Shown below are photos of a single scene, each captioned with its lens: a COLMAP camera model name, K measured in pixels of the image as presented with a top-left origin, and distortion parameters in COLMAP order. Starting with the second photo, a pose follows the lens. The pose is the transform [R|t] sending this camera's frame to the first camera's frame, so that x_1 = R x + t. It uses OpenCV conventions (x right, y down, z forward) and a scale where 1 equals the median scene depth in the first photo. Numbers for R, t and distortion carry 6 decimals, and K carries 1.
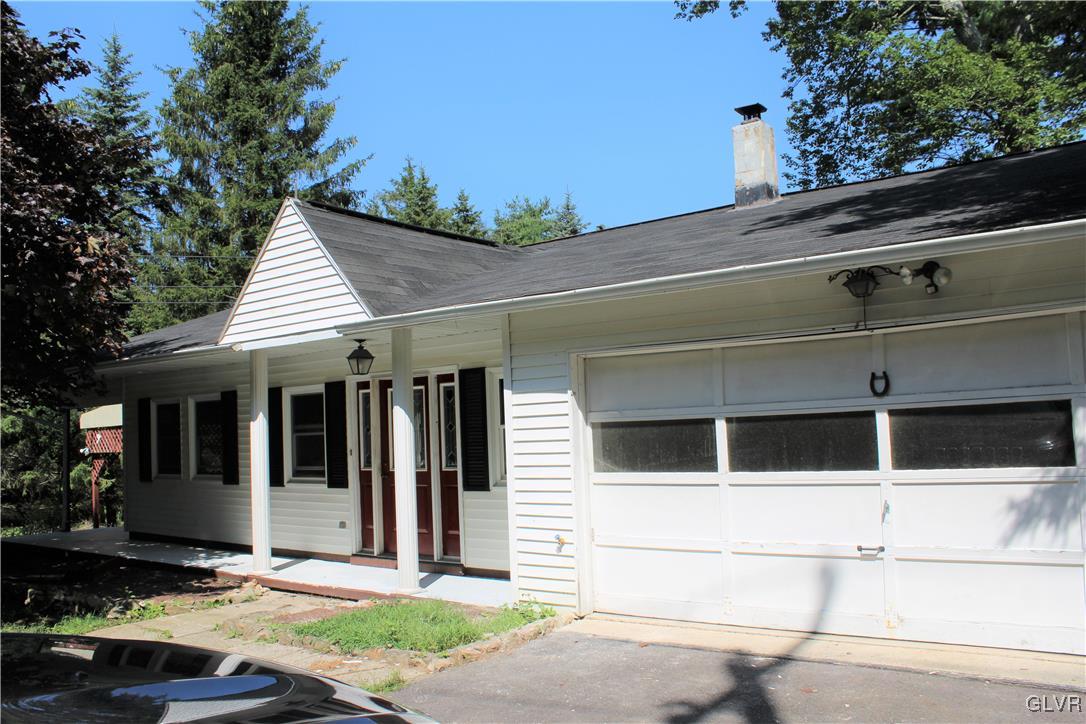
lens RADIAL K [[905.8, 0, 545.0], [0, 905.8, 368.5], [0, 0, 1]] dist [-0.124287, 0.010687]
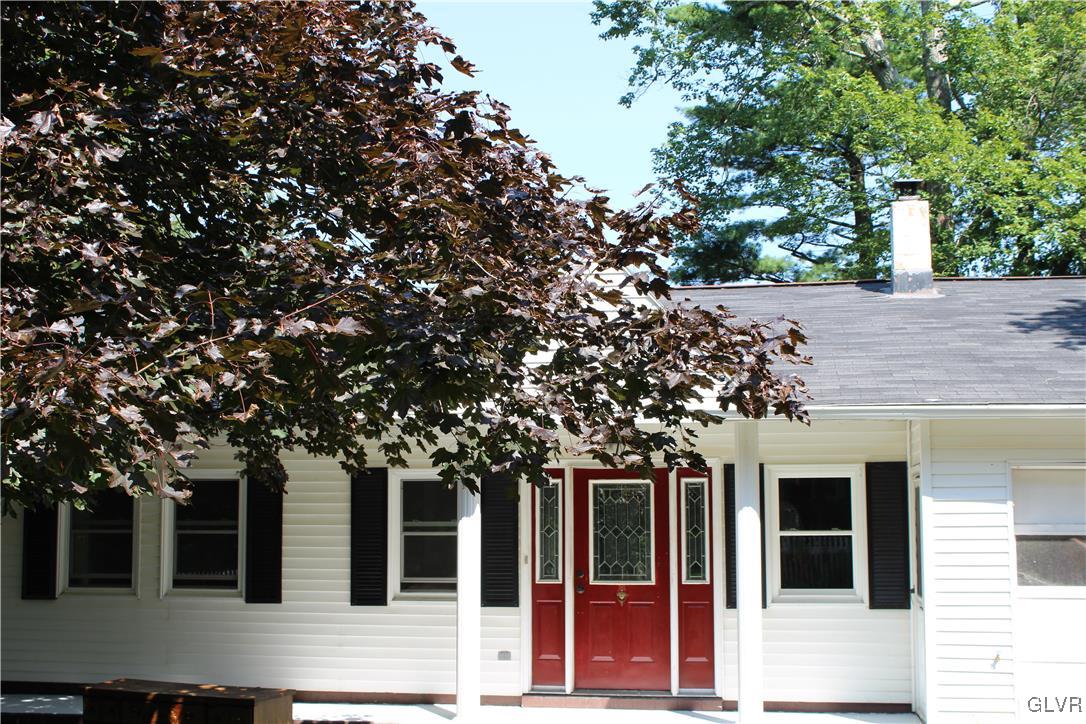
lens RADIAL K [[1388.5, 0, 541.5], [0, 1388.5, 362.9], [0, 0, 1]] dist [-0.049085, 0.000000]
pose [[0.886478, 0.084728, 0.454948, -0.805794], [-0.060898, 0.995905, -0.066813, 0.004054], [-0.458746, 0.031523, 0.888008, -0.070615]]
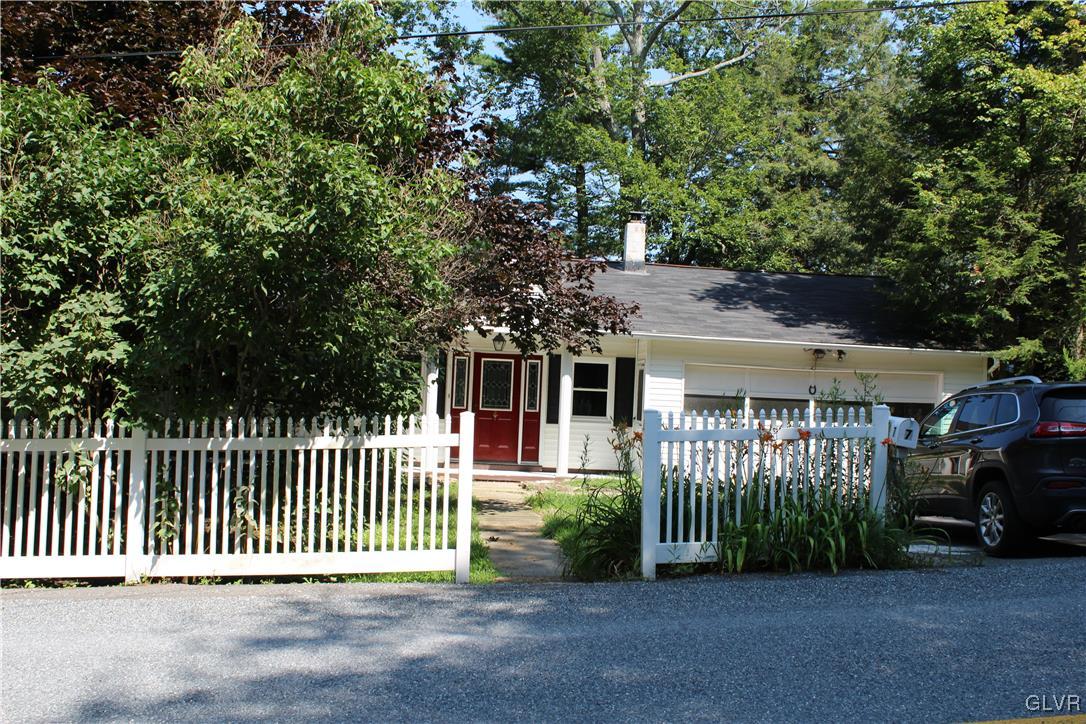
lens RADIAL K [[1110.2, 0, 541.0], [0, 1110.2, 364.5], [0, 0, 1]] dist [-0.128360, 0.000000]
pose [[0.745250, 0.091262, 0.660510, -1.447034], [-0.117802, 0.993028, -0.004290, 0.030767], [-0.656297, -0.074613, 0.750805, -0.564868]]
